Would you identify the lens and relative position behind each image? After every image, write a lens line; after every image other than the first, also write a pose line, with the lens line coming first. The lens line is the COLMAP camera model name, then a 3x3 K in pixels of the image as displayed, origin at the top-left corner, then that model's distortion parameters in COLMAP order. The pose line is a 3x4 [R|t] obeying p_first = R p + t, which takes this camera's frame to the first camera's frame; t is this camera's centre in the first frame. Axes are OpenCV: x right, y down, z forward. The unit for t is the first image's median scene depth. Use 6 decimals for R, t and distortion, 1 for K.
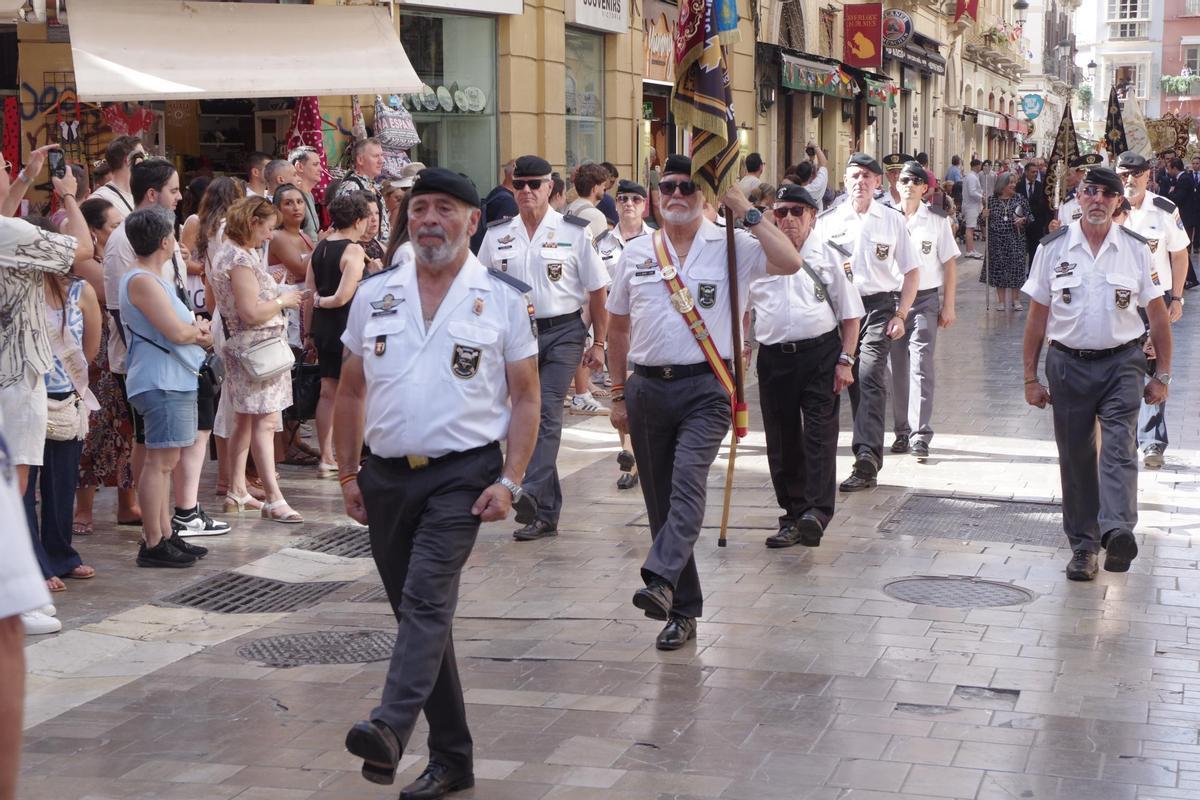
lens RADIAL K [[2098.9, 0, 631.2], [0, 2098.9, 385.3], [0, 0, 1]] dist [0.005392, 1.090213]
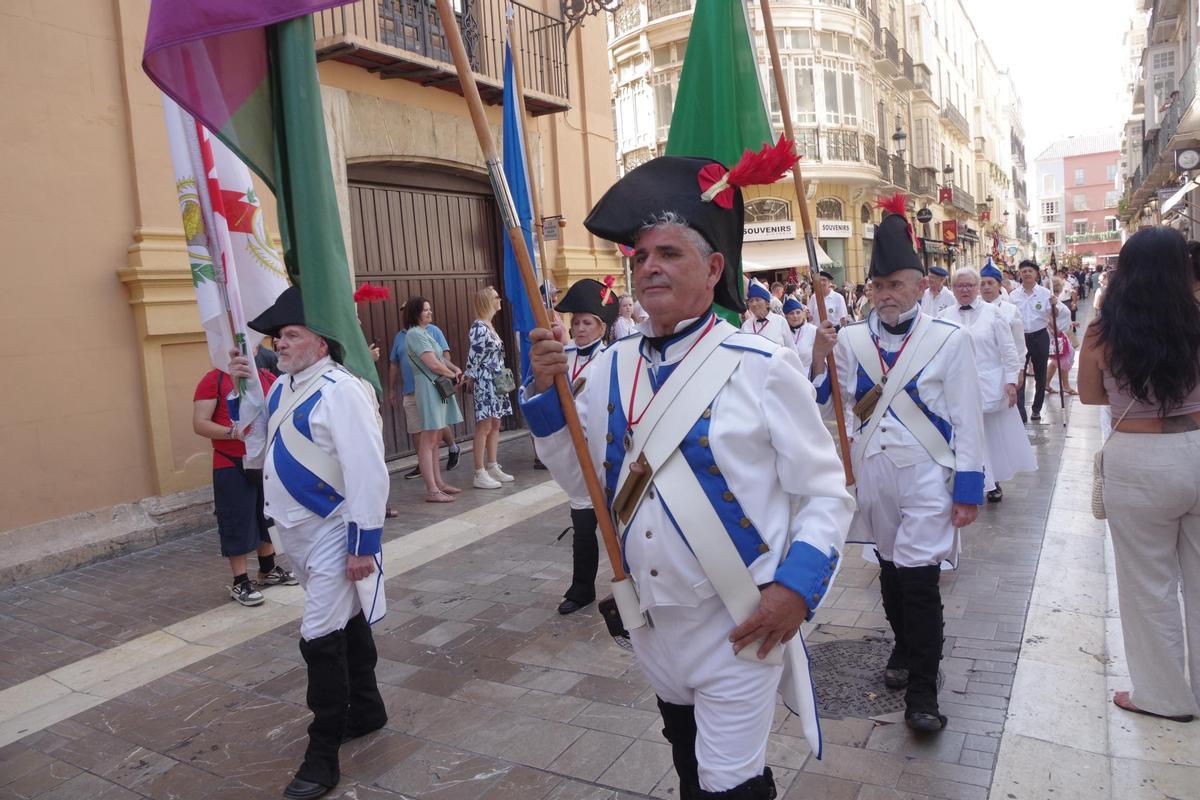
lens RADIAL K [[837.2, 0, 601.3], [0, 837.2, 395.9], [0, 0, 1]] dist [-0.110341, 0.069616]
pose [[0.959820, -0.038724, -0.277930, -0.024518], [0.043401, 0.999001, 0.010690, 0.012923], [0.277238, -0.022323, 0.960542, -0.111622]]
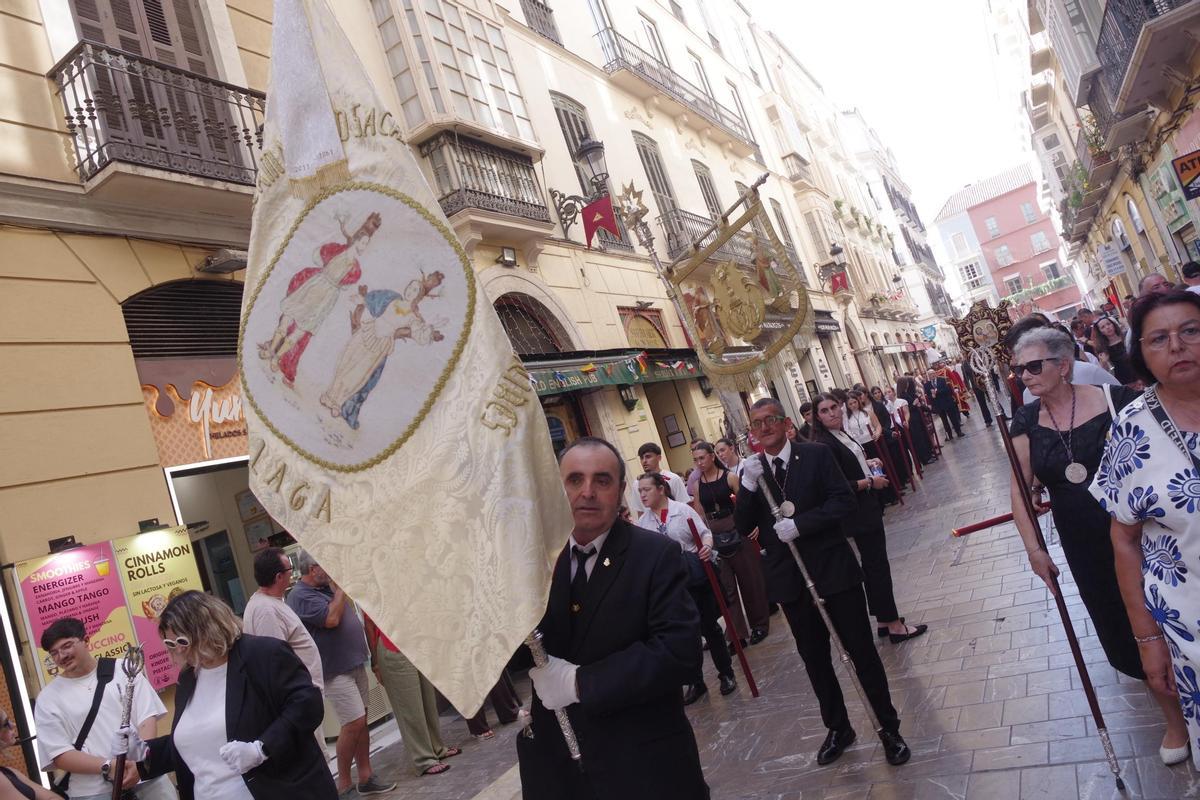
lens RADIAL K [[766.9, 0, 696.3], [0, 766.9, 363.4], [0, 0, 1]] dist [-0.002833, 0.000114]
pose [[0.936012, -0.321960, -0.142207, 0.099949], [0.290578, 0.934862, -0.203953, -0.039196], [0.198609, 0.149580, 0.968597, 0.384444]]
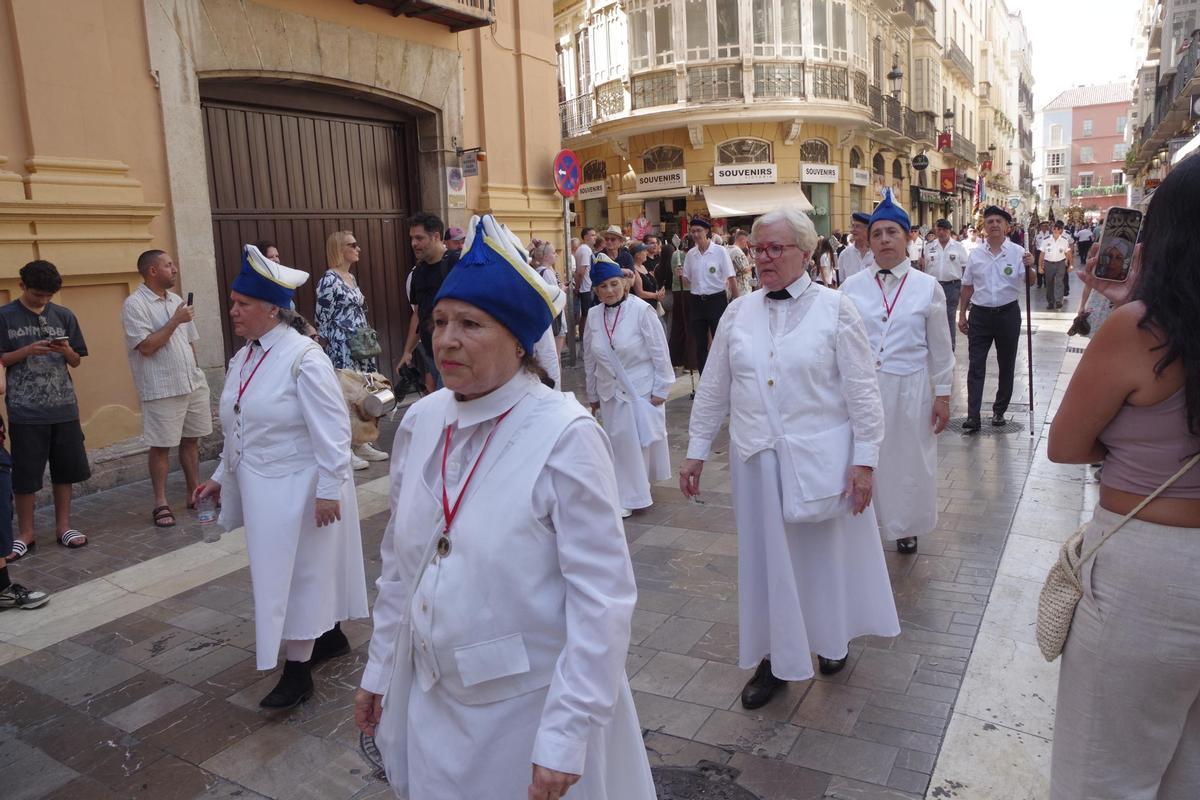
lens RADIAL K [[837.2, 0, 601.3], [0, 837.2, 395.9], [0, 0, 1]] dist [-0.110341, 0.069616]
pose [[0.961333, 0.000120, -0.275390, -0.016488], [0.022100, 0.996741, 0.077583, 0.010448], [0.274502, -0.080669, 0.958197, -0.086495]]
